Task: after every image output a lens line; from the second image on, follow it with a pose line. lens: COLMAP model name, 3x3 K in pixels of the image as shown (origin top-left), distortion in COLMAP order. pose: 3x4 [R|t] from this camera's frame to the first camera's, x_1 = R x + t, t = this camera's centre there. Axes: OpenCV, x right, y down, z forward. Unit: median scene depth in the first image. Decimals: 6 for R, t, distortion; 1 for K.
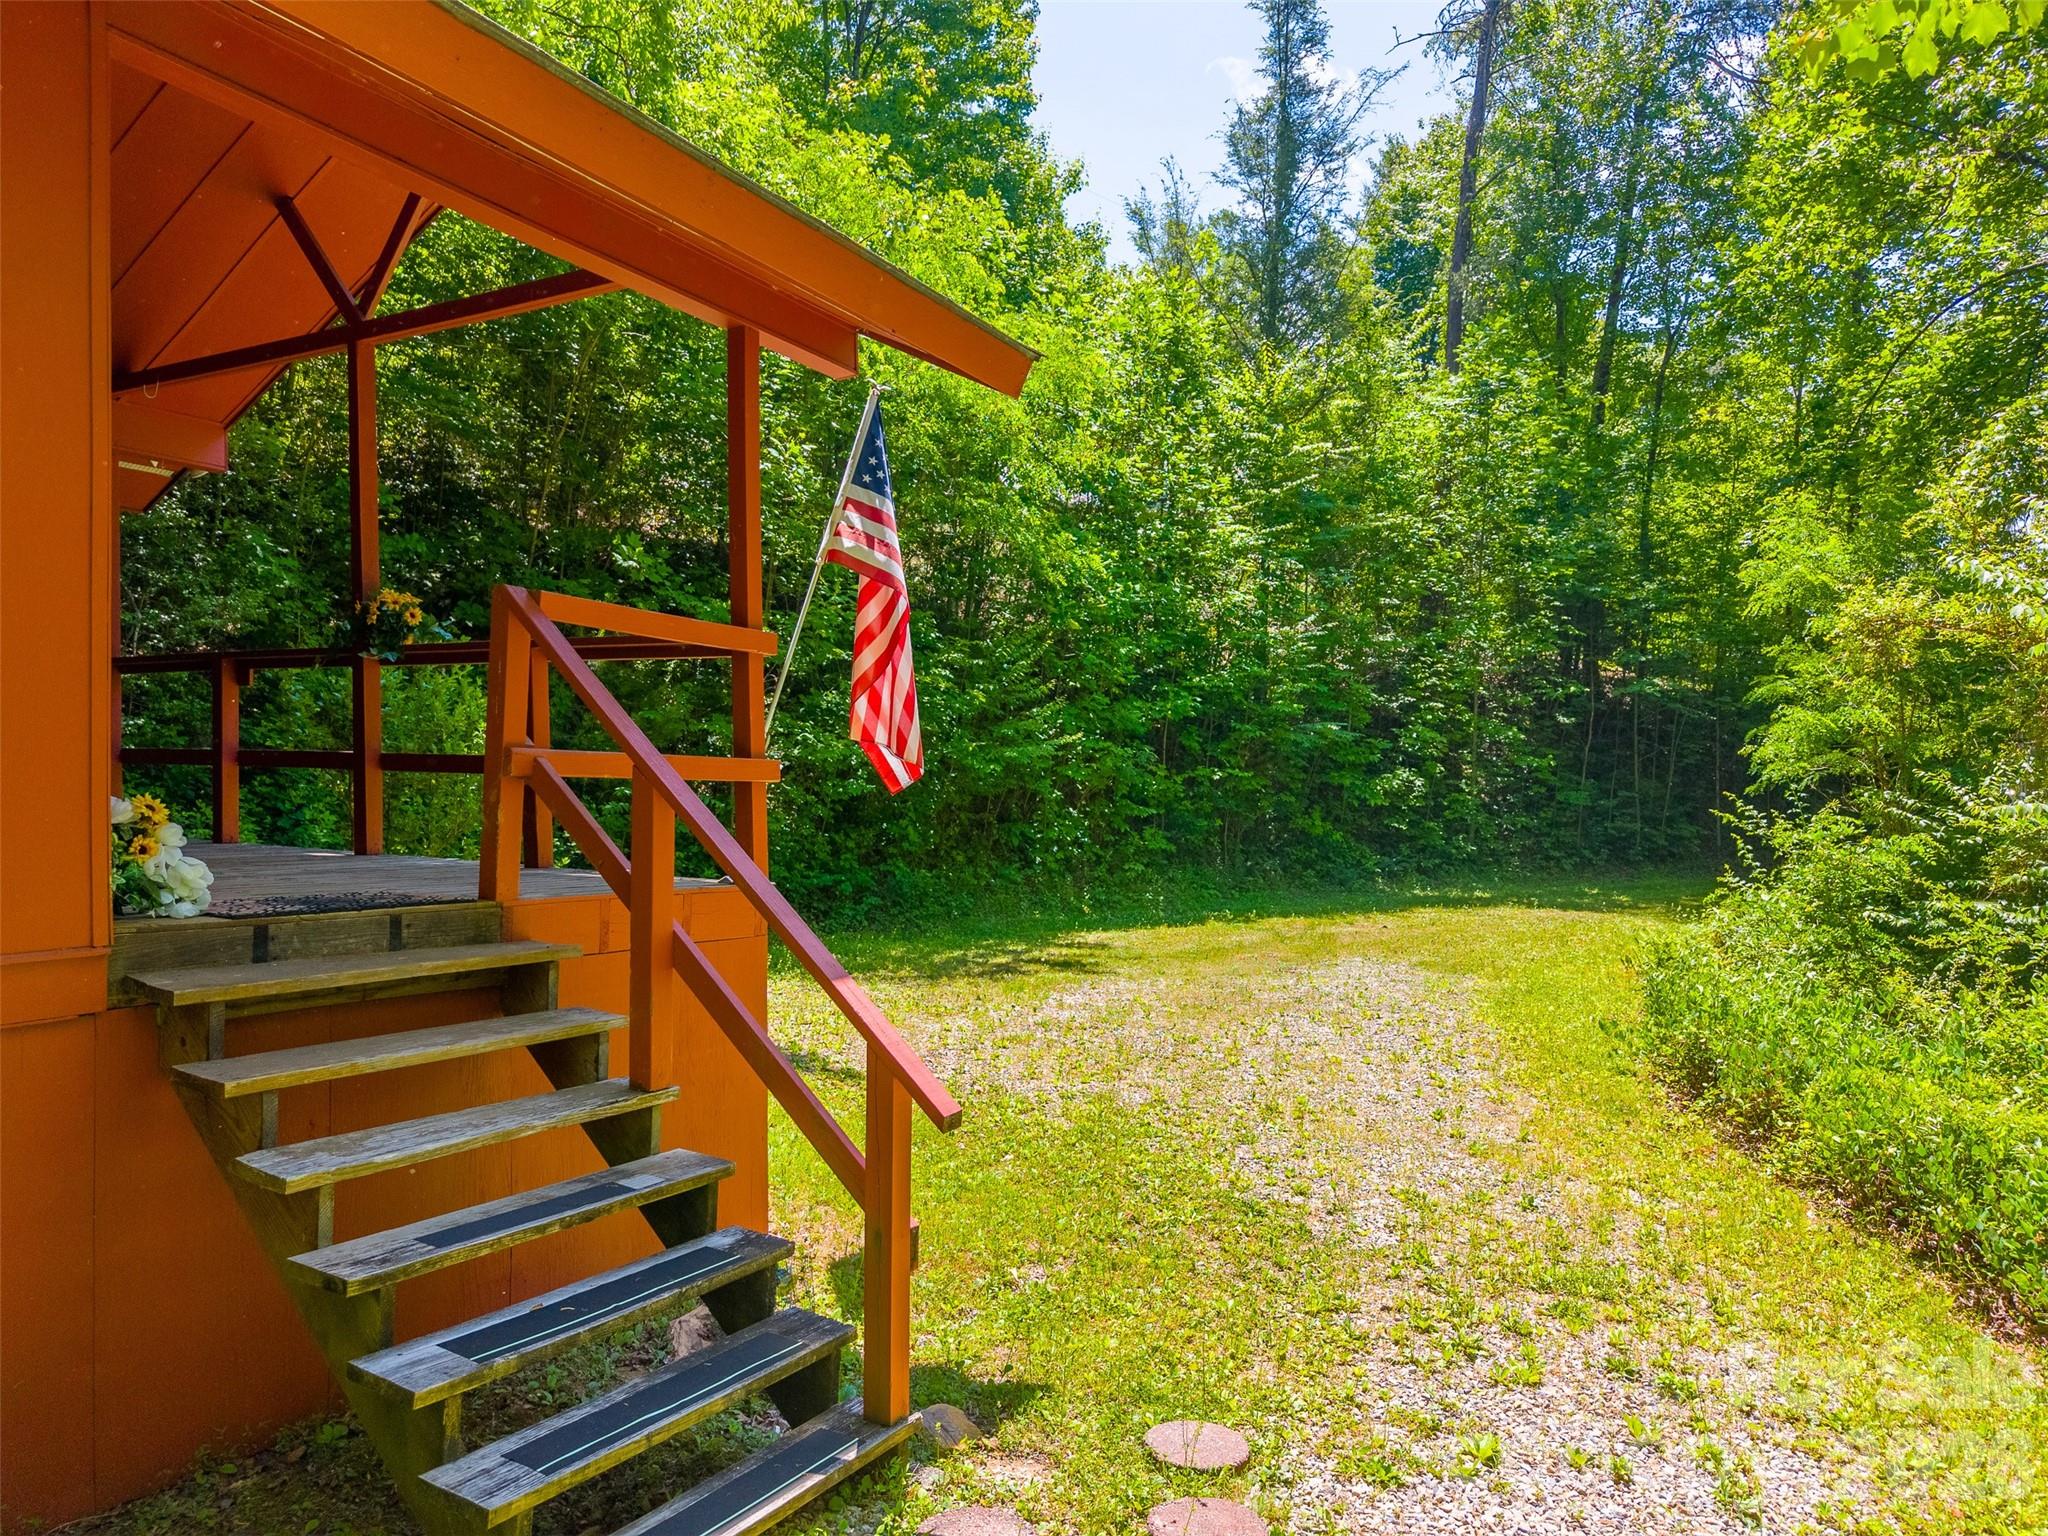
lens RADIAL K [[1352.3, 0, 1024.0], [0, 1352.3, 768.0], [0, 0, 1]] dist [0.004808, 0.001977]
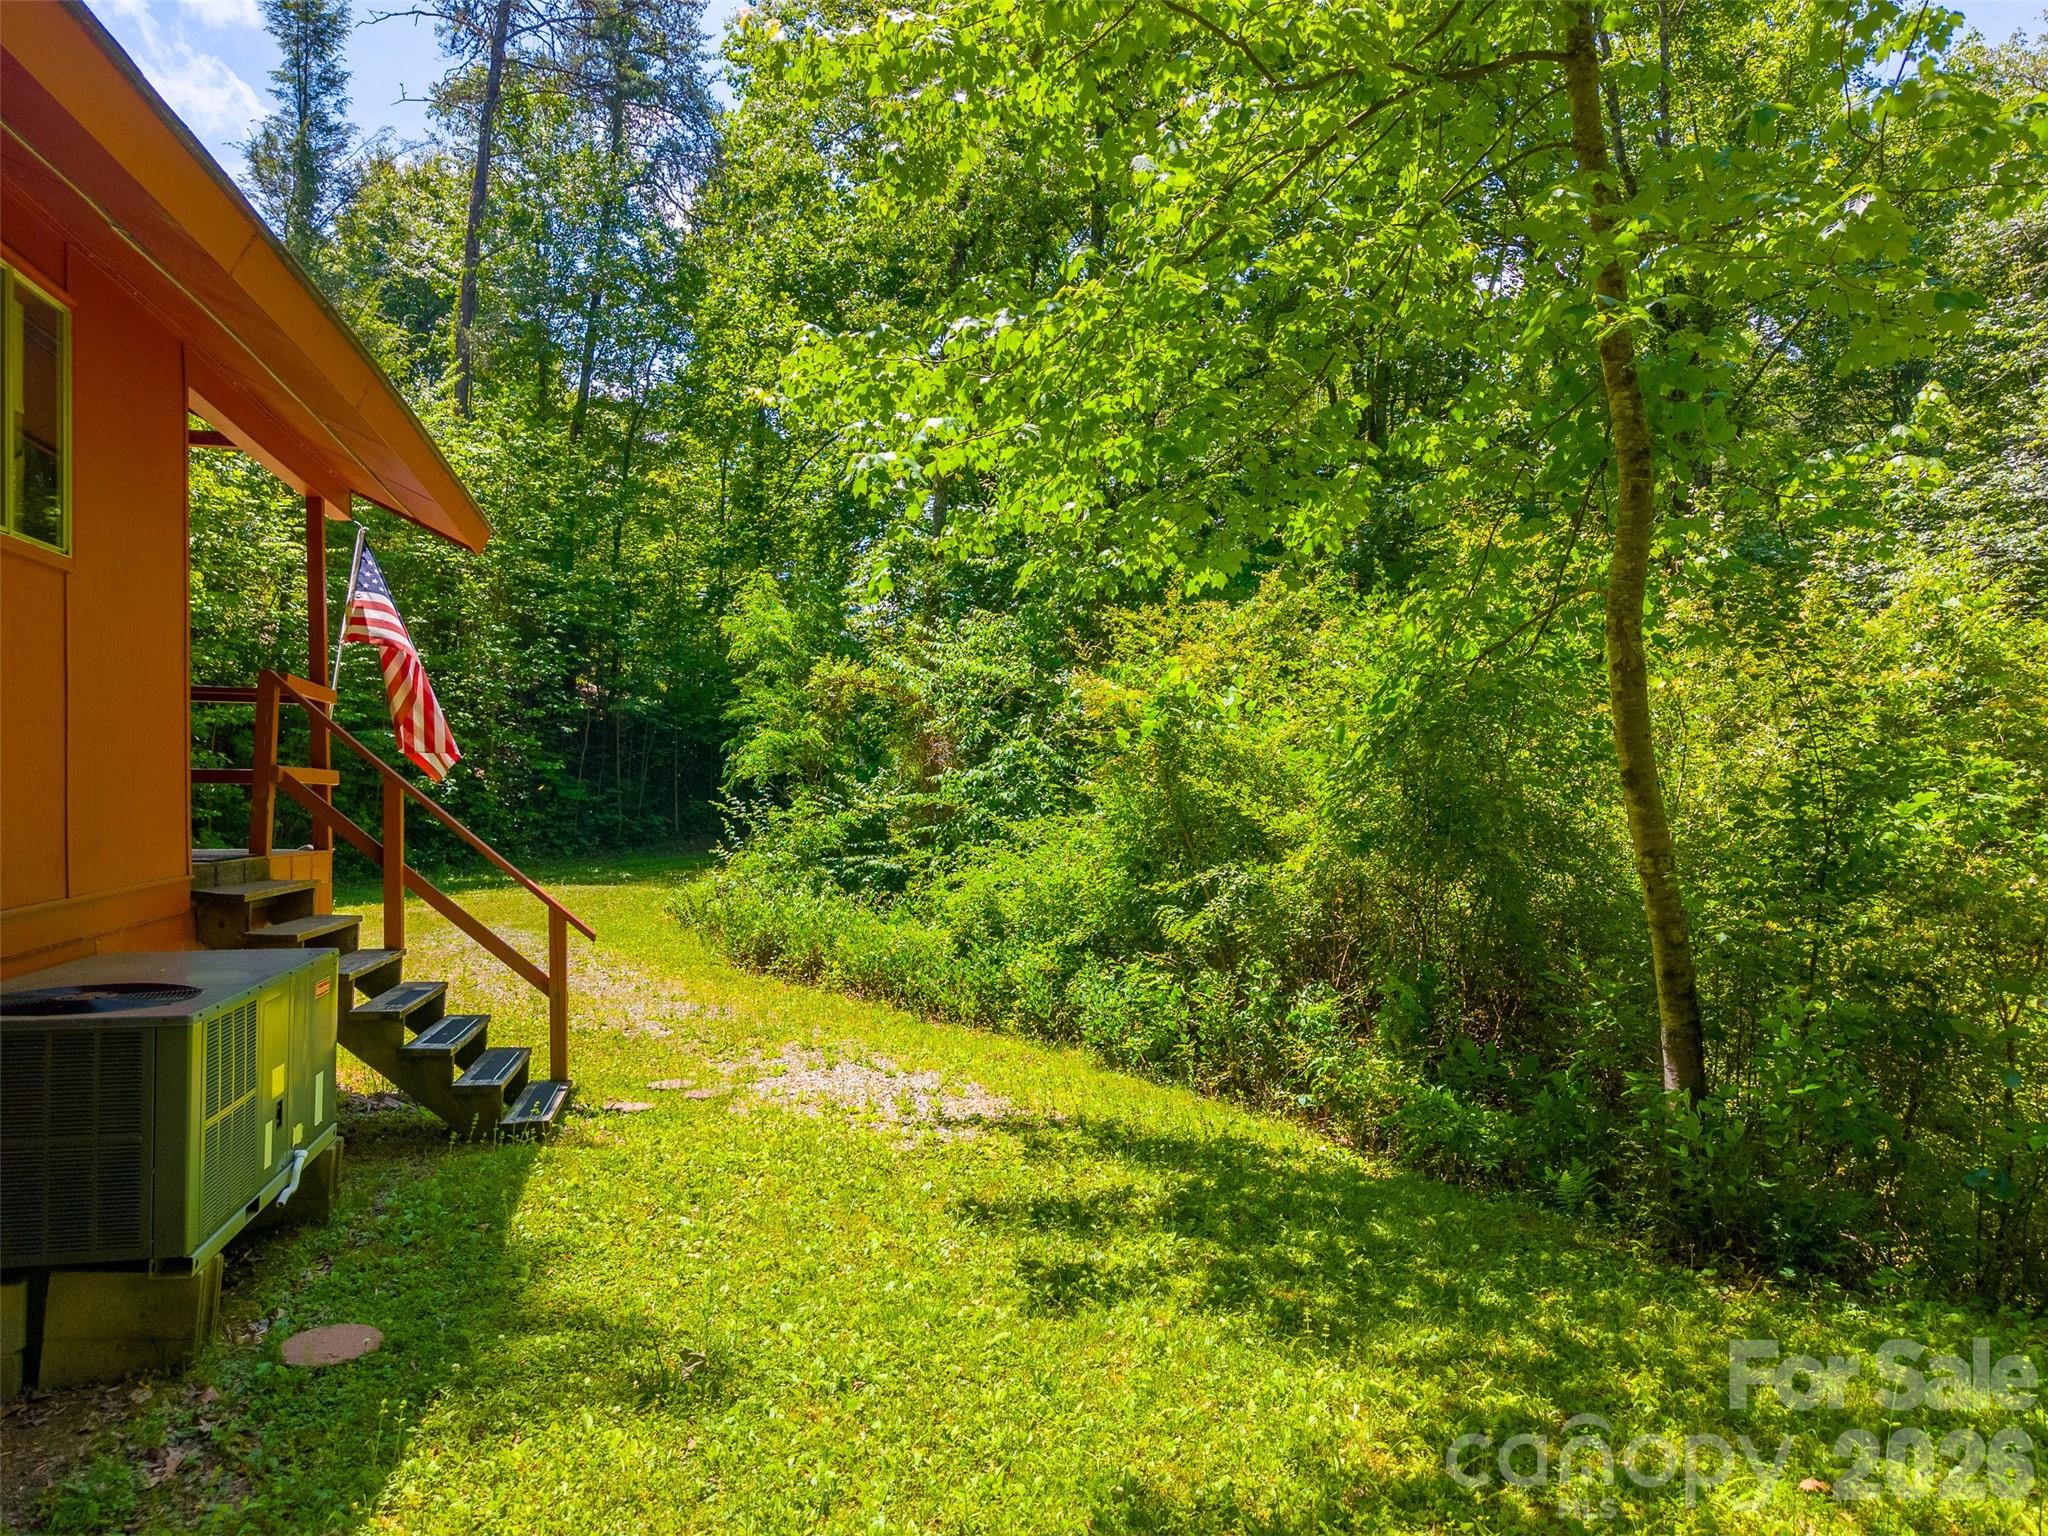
lens RADIAL K [[1352.3, 0, 1024.0], [0, 1352.3, 768.0], [0, 0, 1]] dist [0.004808, 0.001977]
pose [[0.720798, -0.003114, 0.693138, -0.209482], [0.003255, 0.999994, 0.001108, -0.002731], [-0.693138, 0.001458, 0.720804, -0.208087]]
